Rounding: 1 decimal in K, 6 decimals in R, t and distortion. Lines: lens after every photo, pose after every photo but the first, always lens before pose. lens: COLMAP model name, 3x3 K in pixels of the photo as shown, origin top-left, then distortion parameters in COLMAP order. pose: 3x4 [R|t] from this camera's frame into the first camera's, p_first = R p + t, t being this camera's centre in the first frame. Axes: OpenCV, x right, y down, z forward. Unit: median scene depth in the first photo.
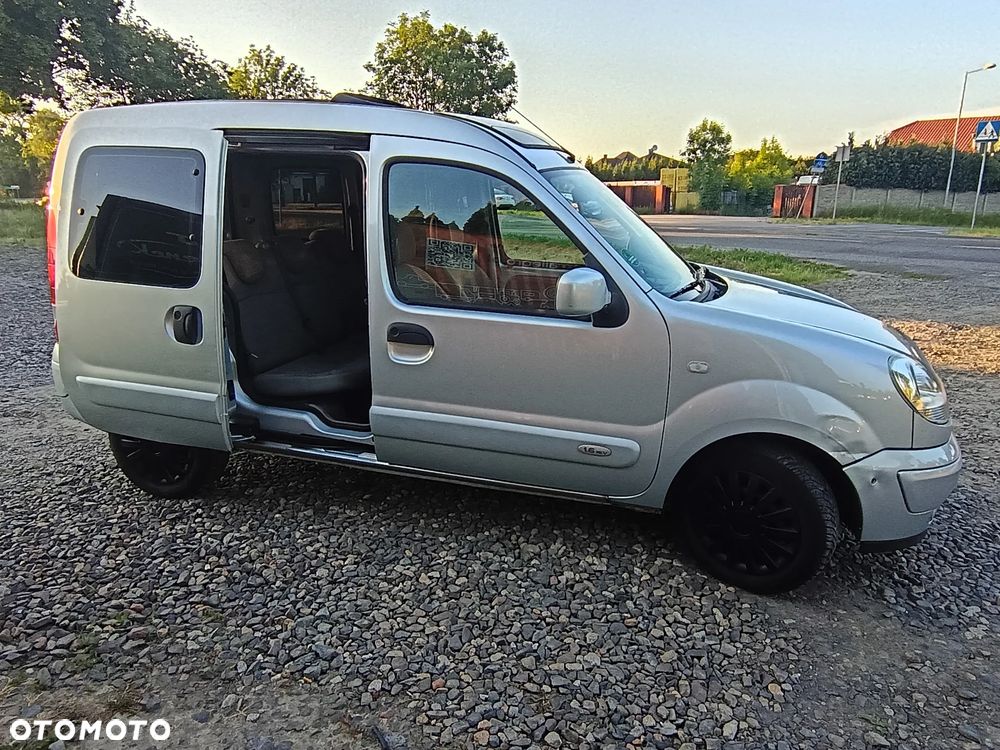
lens RADIAL K [[711.4, 0, 503.0], [0, 711.4, 375.3], [0, 0, 1]] dist [-0.013986, 0.015702]
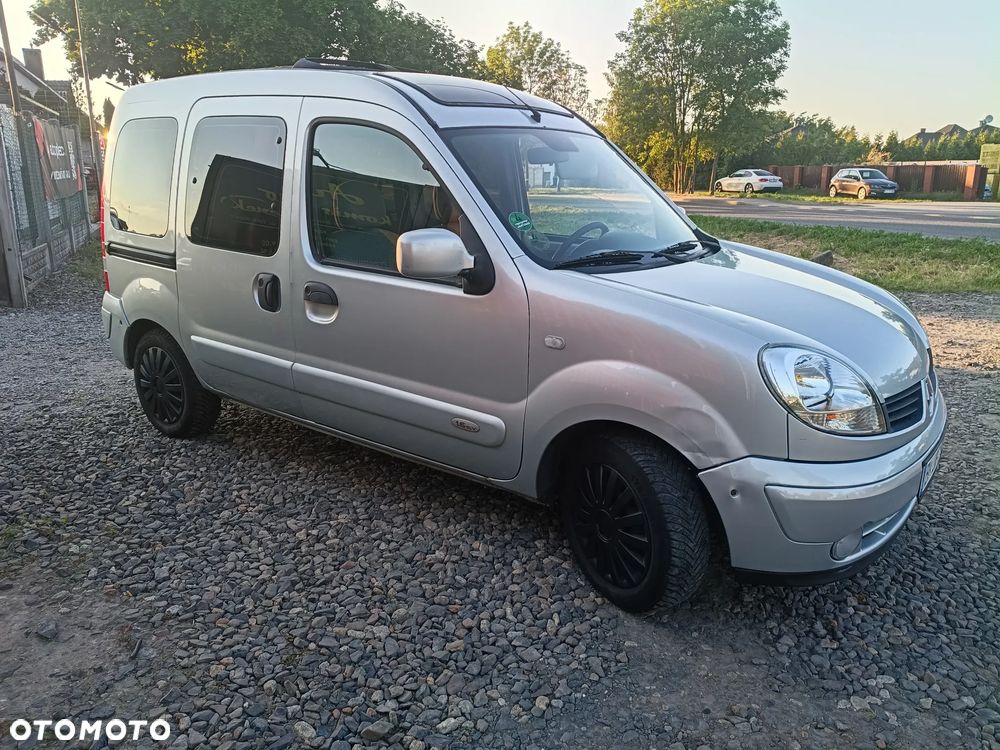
lens RADIAL K [[778.7, 0, 495.2], [0, 778.7, 374.0], [0, 0, 1]] dist [0.005287, -0.034764]
pose [[0.935400, 0.085586, -0.343076, 0.491084], [-0.086503, 0.996171, 0.012659, 0.021213], [0.342846, 0.017836, 0.939222, 0.046150]]
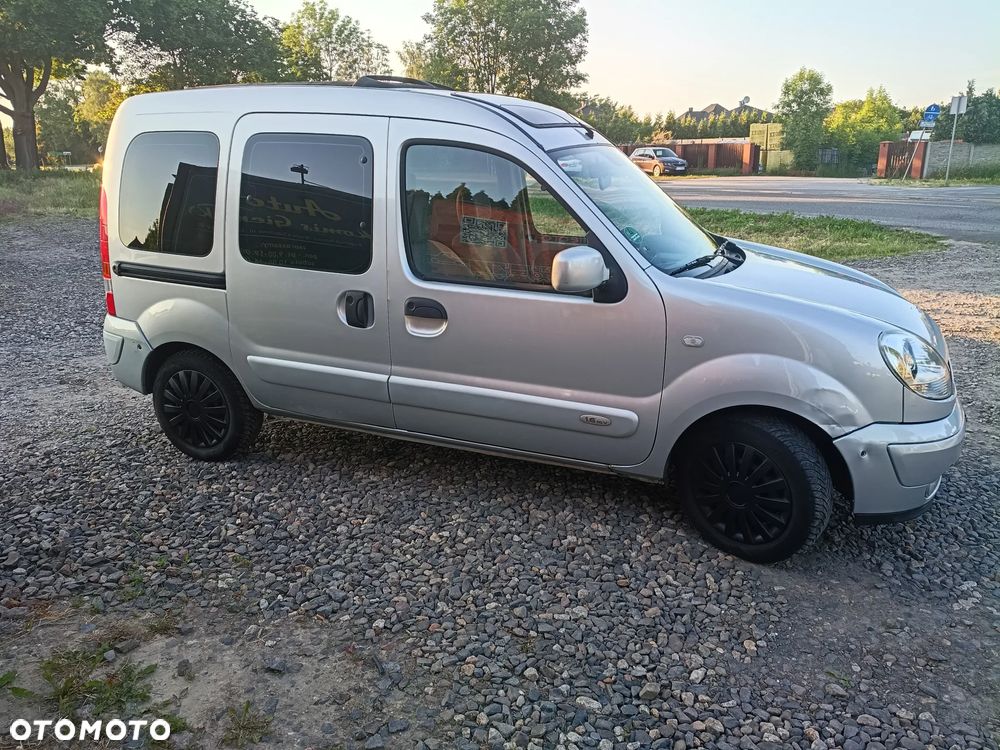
lens RADIAL K [[778.7, 0, 501.3], [0, 778.7, 373.1], [0, 0, 1]] dist [0.005287, -0.034764]
pose [[0.995585, 0.013480, -0.092896, 0.091004], [-0.011169, 0.999616, 0.025351, 0.008511], [0.093203, -0.024202, 0.995353, -0.143578]]
